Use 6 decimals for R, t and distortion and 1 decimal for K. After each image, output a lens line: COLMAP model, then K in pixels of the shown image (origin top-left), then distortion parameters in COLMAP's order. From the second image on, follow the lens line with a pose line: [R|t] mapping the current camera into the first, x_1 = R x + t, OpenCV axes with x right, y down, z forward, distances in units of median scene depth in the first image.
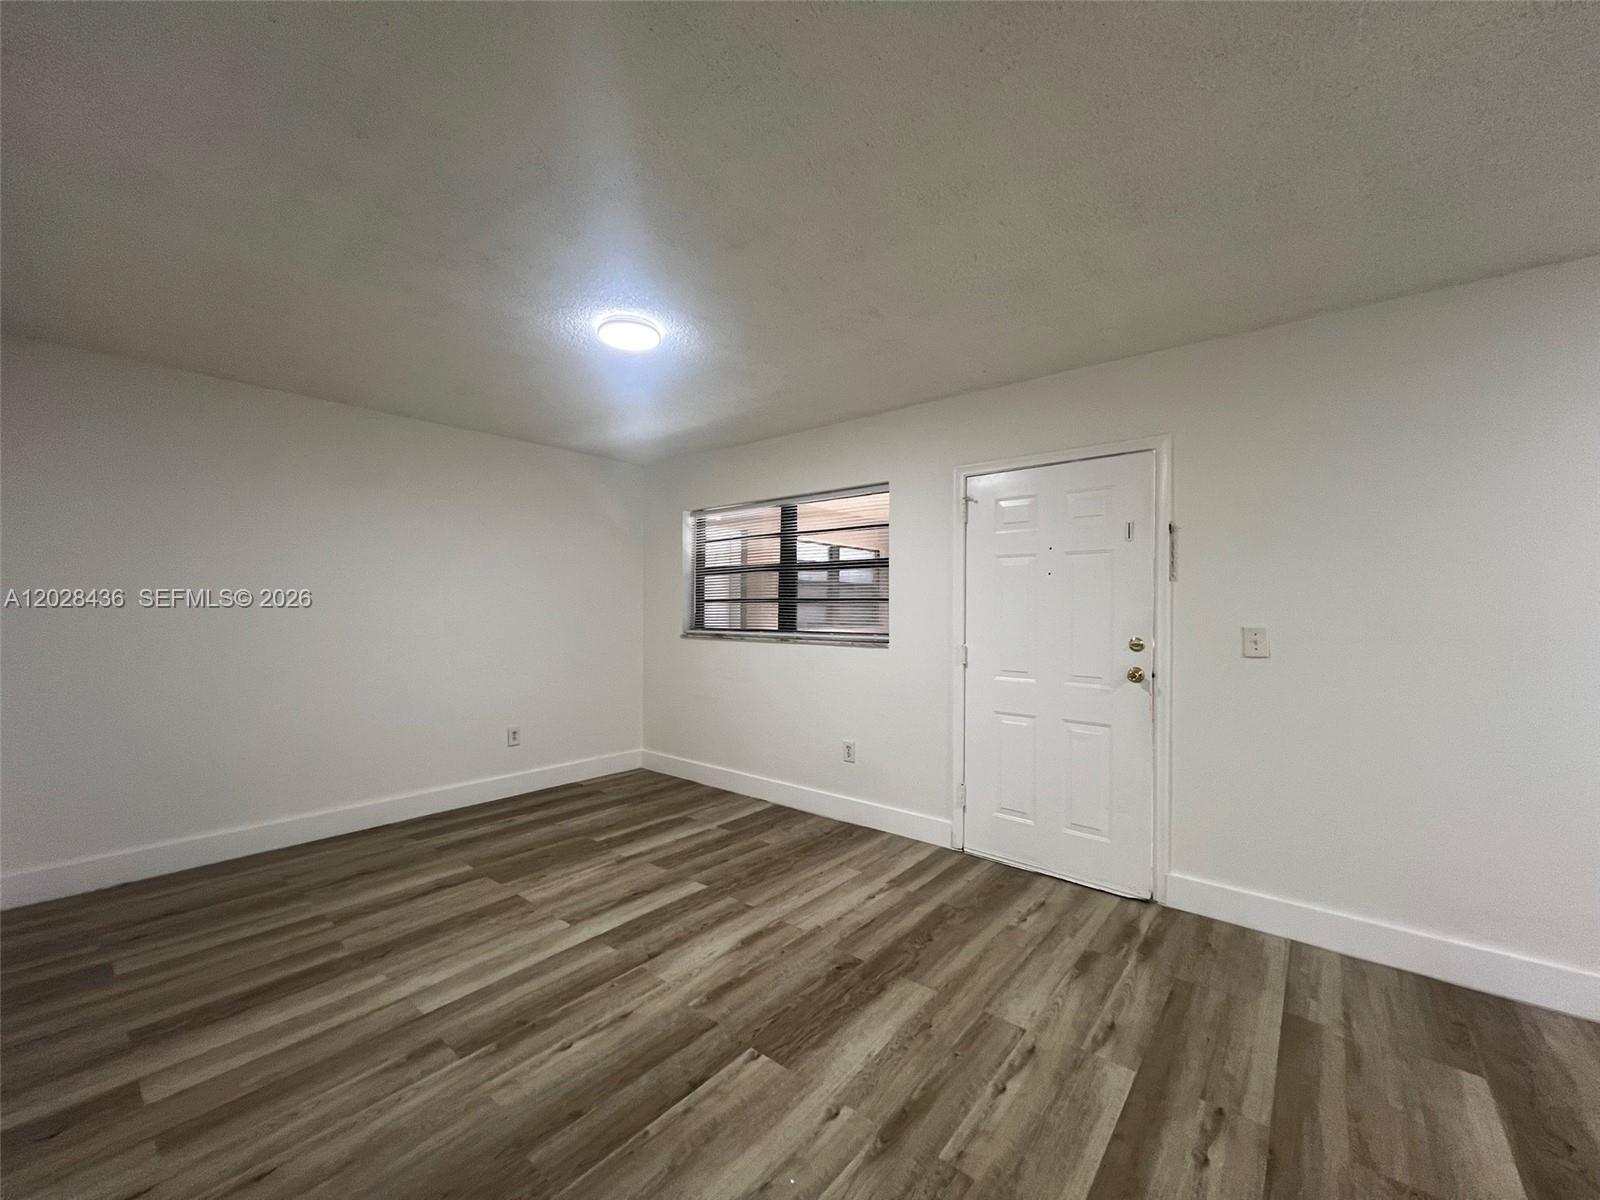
lens RADIAL K [[642.9, 0, 805.0], [0, 642.9, 601.8], [0, 0, 1]] dist [0.002095, 0.000056]
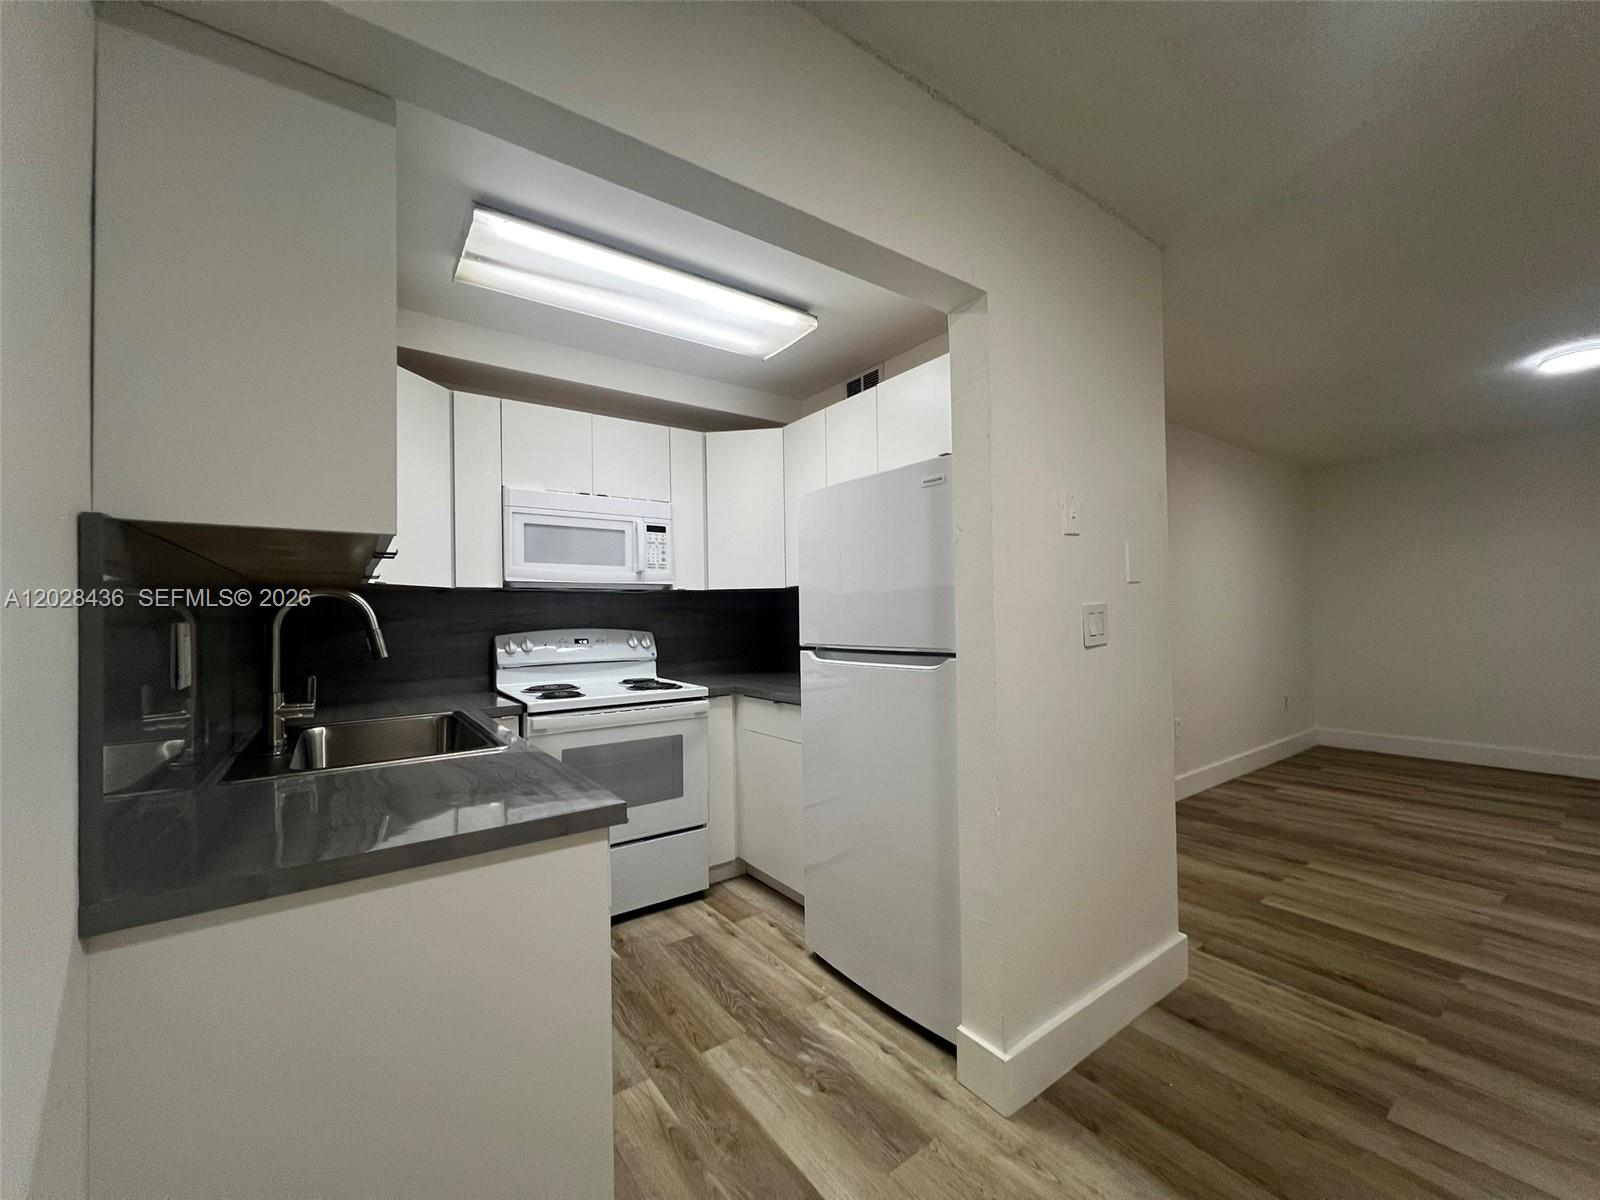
lens RADIAL K [[642.9, 0, 805.0], [0, 642.9, 601.8], [0, 0, 1]] dist [0.002095, 0.000056]
pose [[-0.243713, -0.017624, -0.969687, 1.455425], [0.024830, 0.999394, -0.024404, 0.034659], [0.969529, -0.030025, -0.243128, -0.123032]]
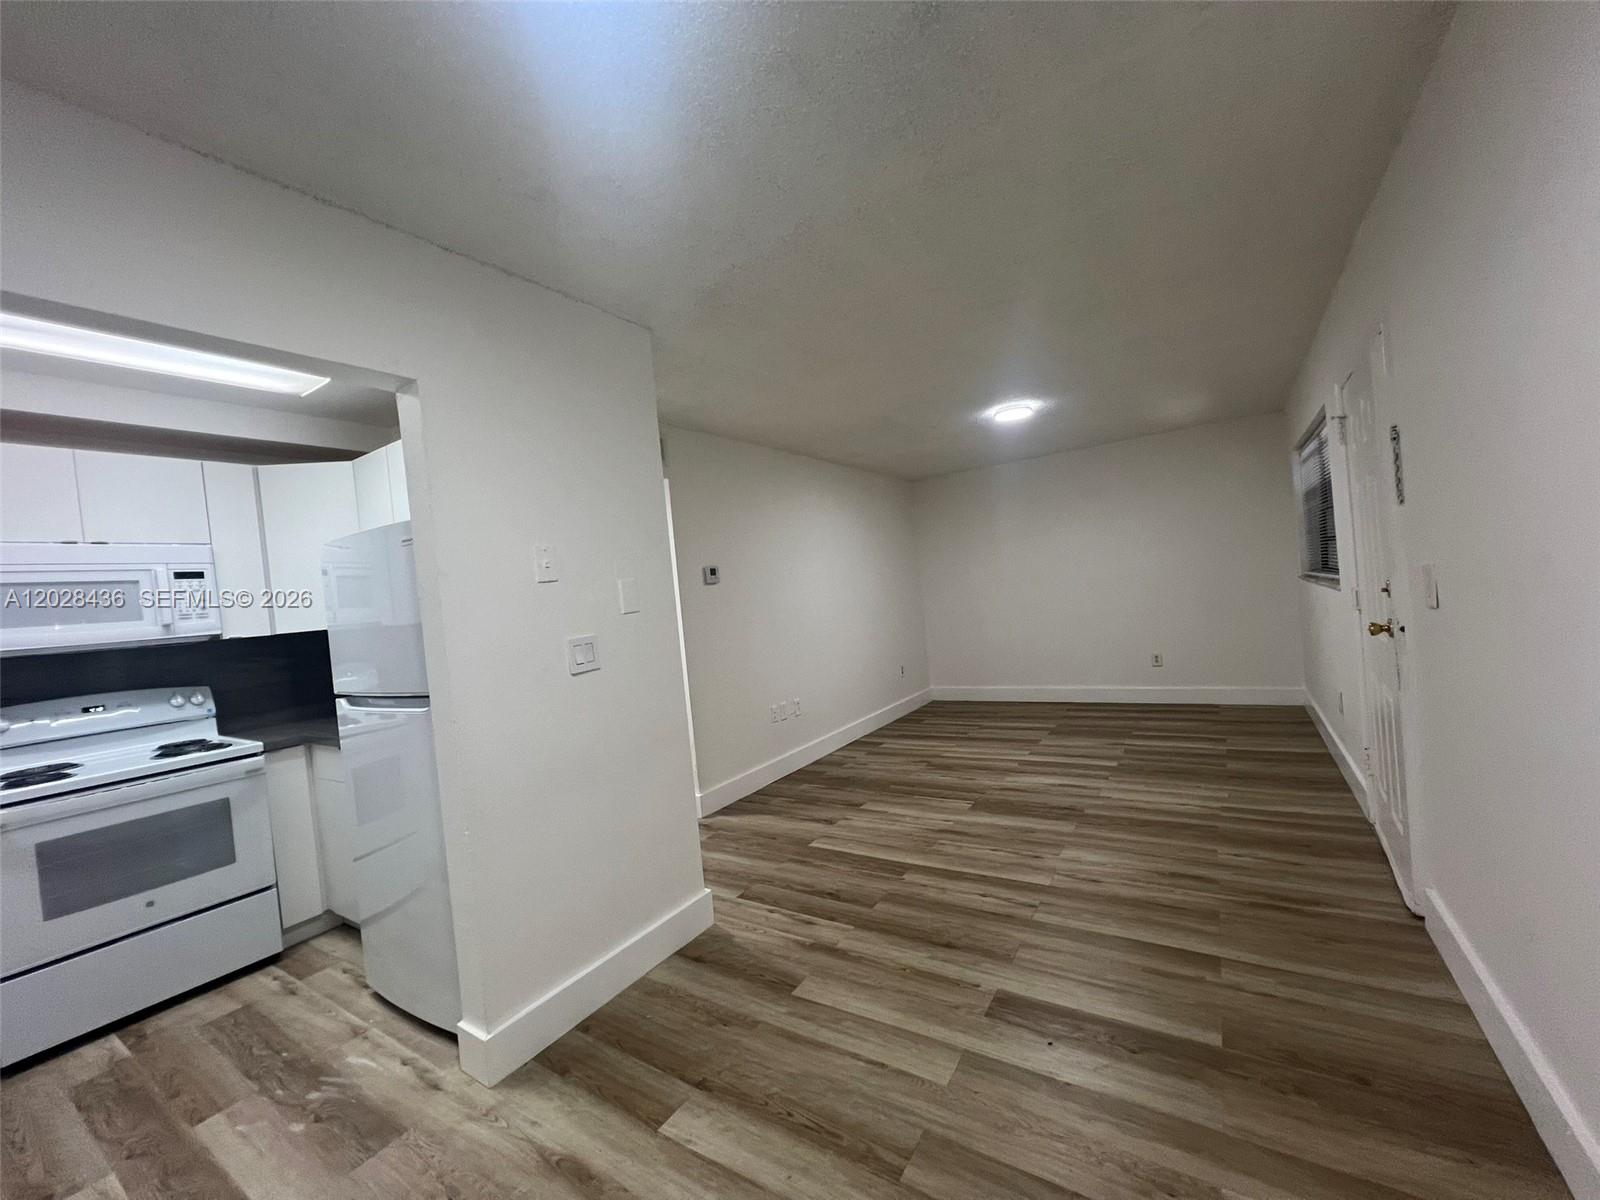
lens RADIAL K [[642.9, 0, 805.0], [0, 642.9, 601.8], [0, 0, 1]] dist [0.002095, 0.000056]
pose [[0.111756, 0.000947, -0.993735, 1.577464], [0.102952, 0.994607, 0.012525, -0.004061], [0.988388, -0.103707, 0.111056, 0.275286]]
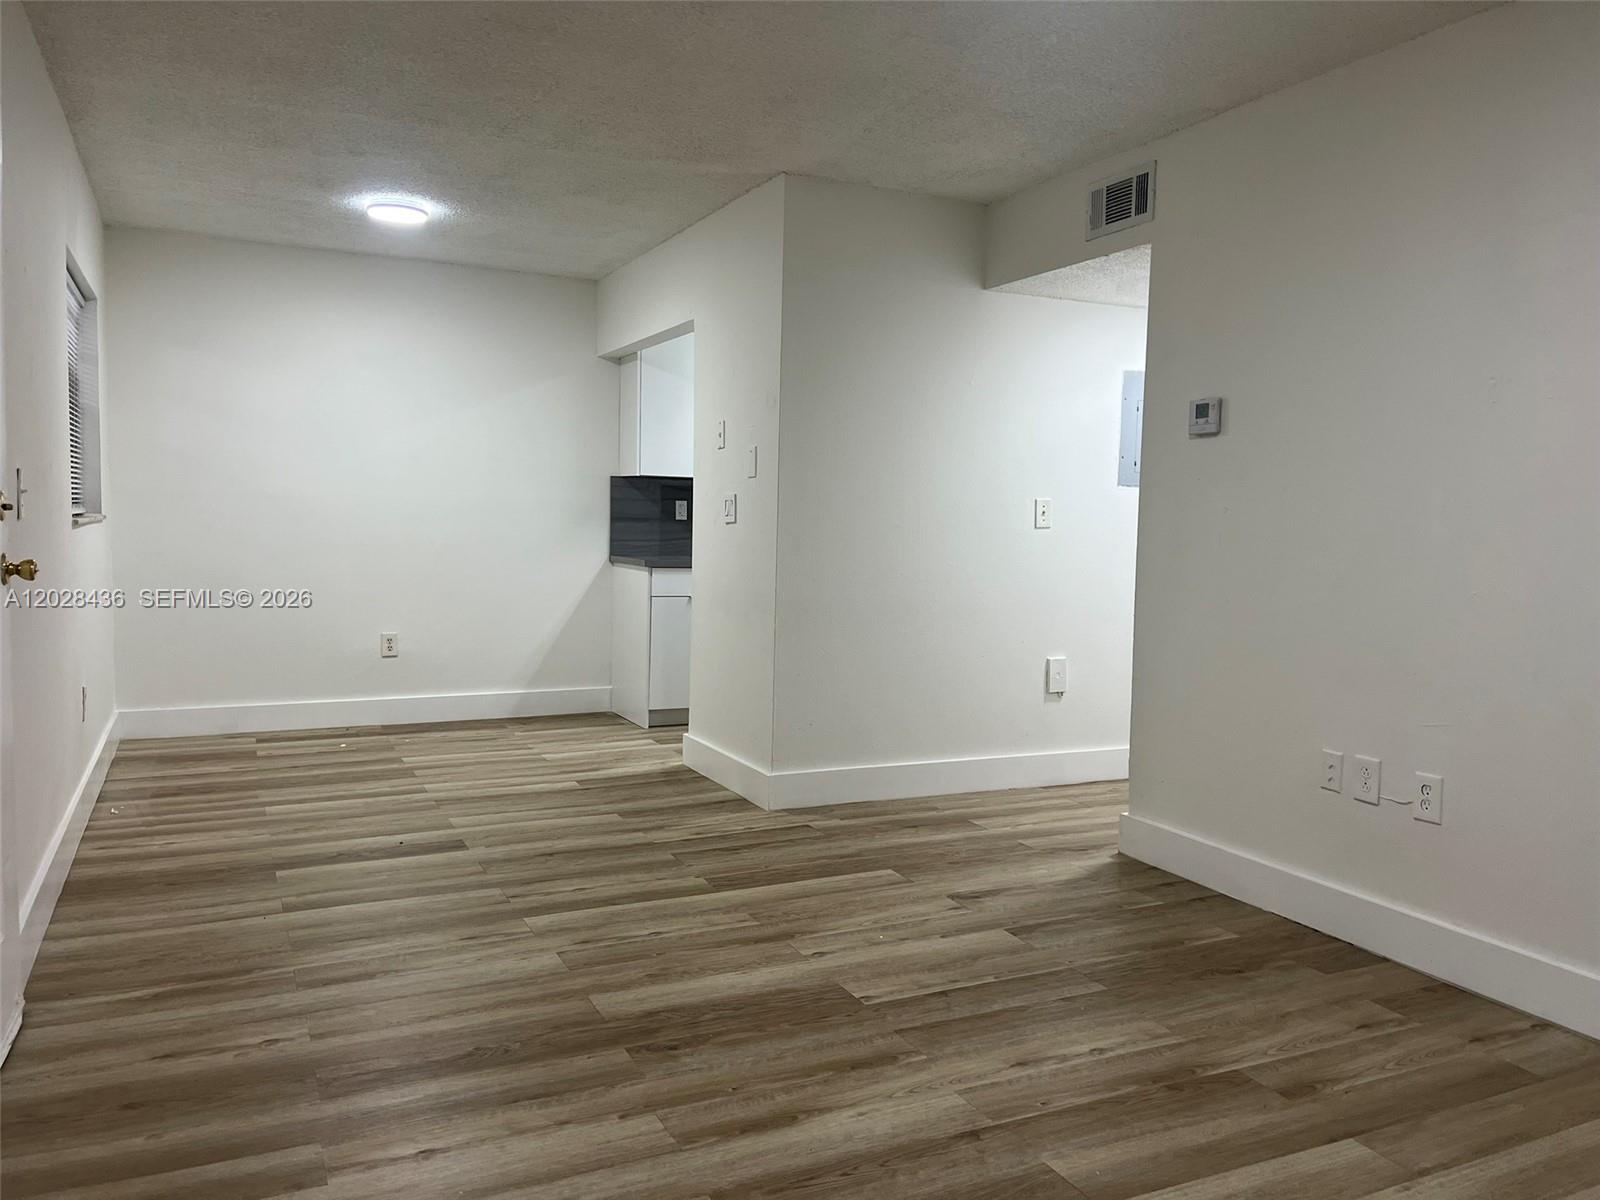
lens RADIAL K [[1211.0, 0, 800.0], [0, 1211.0, 600.0], [0, 0, 1]] dist [0.011261, -0.001823]
pose [[-0.907618, -0.055487, 0.416113, -0.526084], [-0.030073, 0.997274, 0.067387, 0.073839], [-0.418718, 0.048648, -0.906812, 2.048270]]
